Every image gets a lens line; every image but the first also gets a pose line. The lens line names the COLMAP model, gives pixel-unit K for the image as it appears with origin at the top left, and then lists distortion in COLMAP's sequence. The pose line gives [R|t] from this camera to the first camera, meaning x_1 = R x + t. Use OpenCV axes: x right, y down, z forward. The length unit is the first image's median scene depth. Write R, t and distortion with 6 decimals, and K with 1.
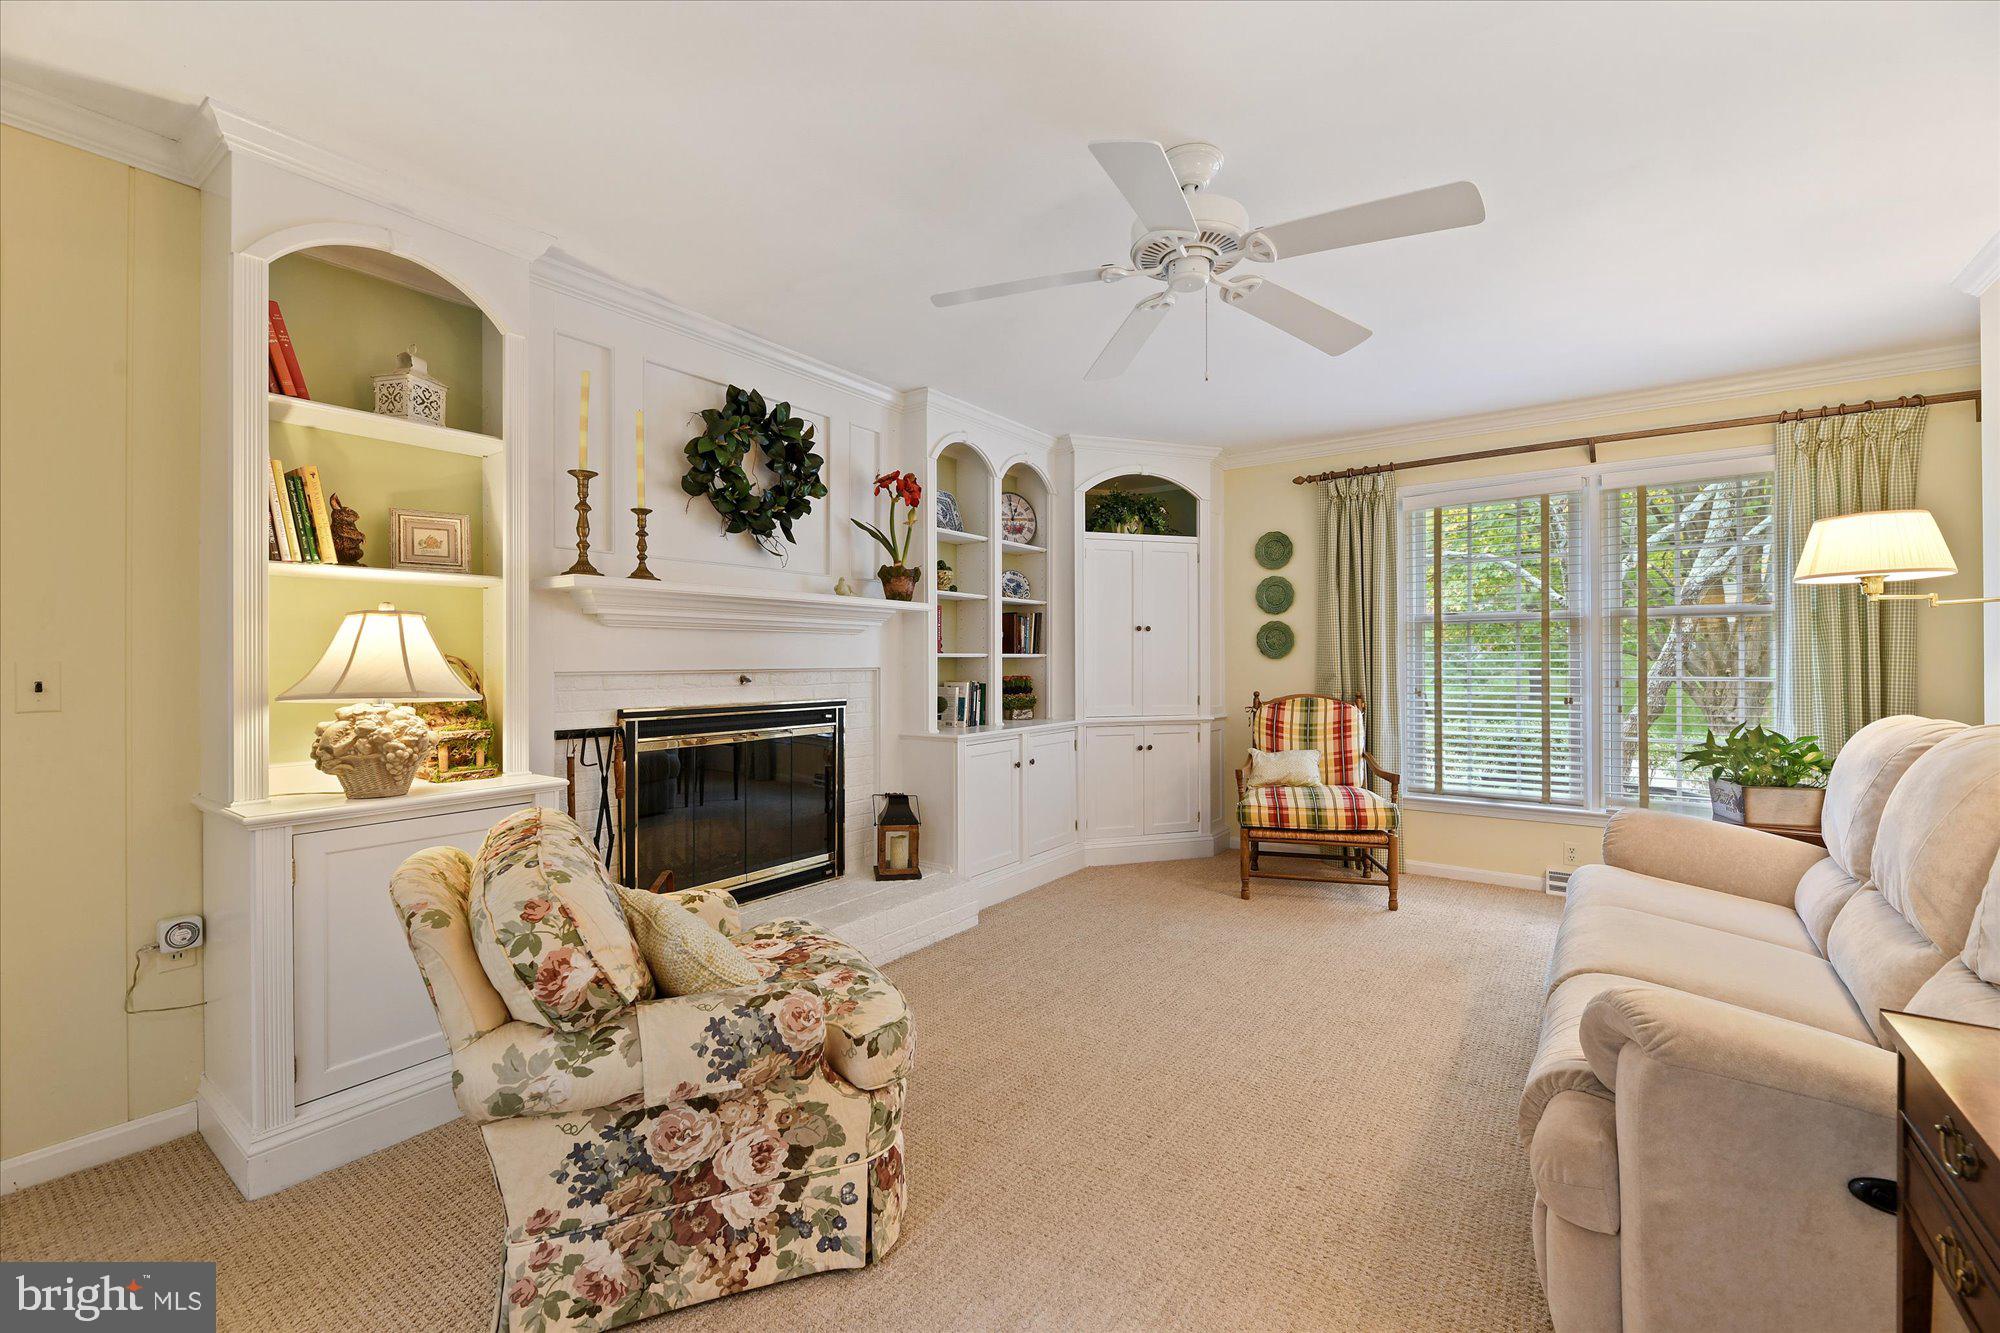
lens RADIAL K [[820.5, 0, 1002.0], [0, 820.5, 655.7], [0, 0, 1]] dist [-0.010876, -0.003141]
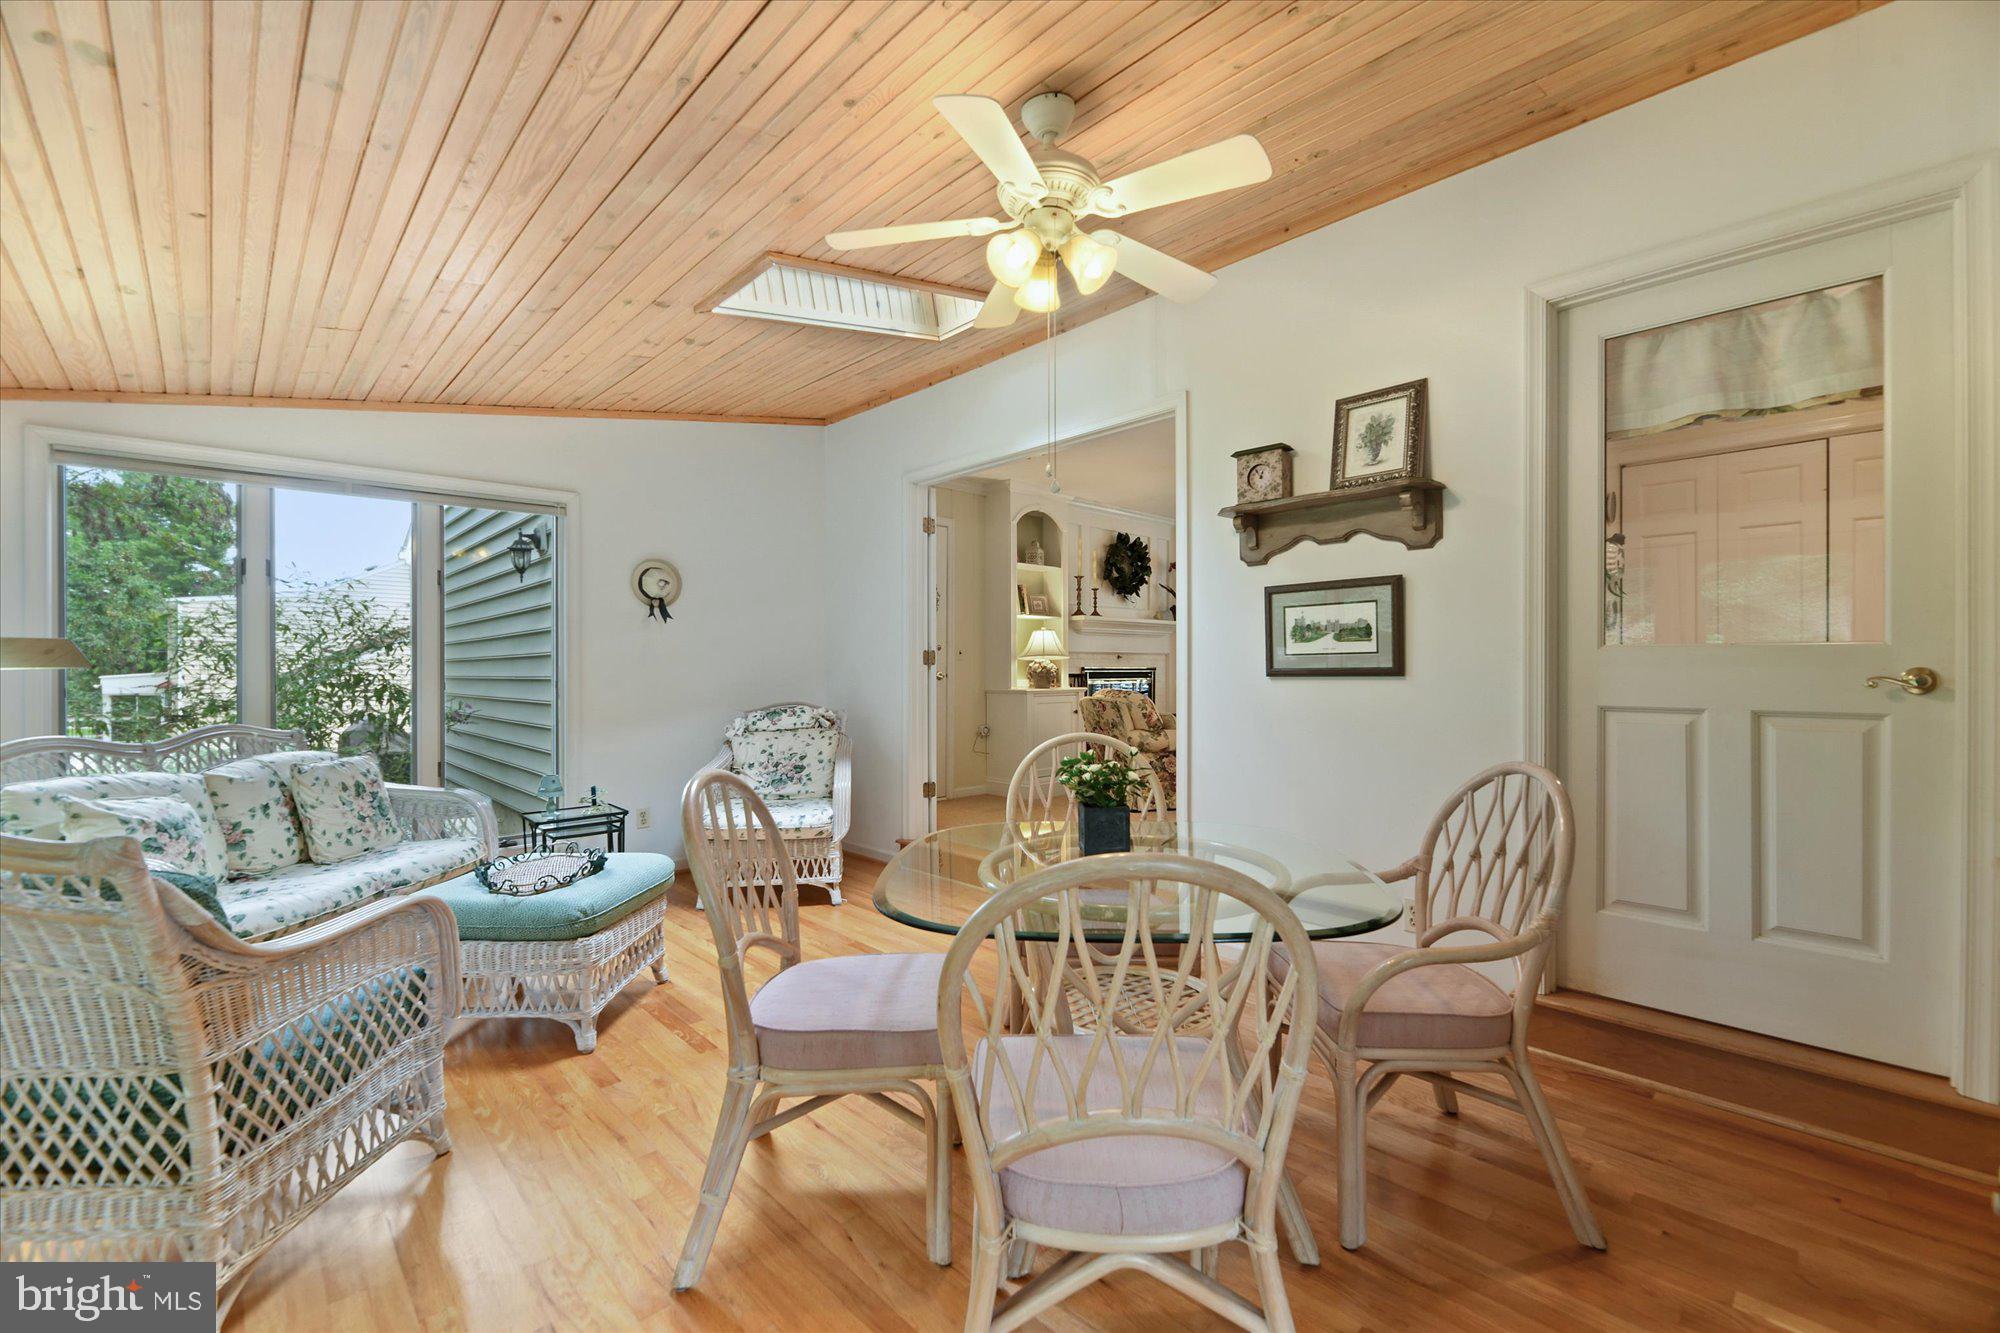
lens RADIAL K [[820.5, 0, 997.3], [0, 820.5, 669.8], [0, 0, 1]] dist [-0.010876, -0.003141]
pose [[0.979675, 0.001142, -0.200586, -0.231221], [-0.000266, 0.999990, 0.004393, 0.065718], [0.200589, -0.004250, 0.979666, -1.624034]]
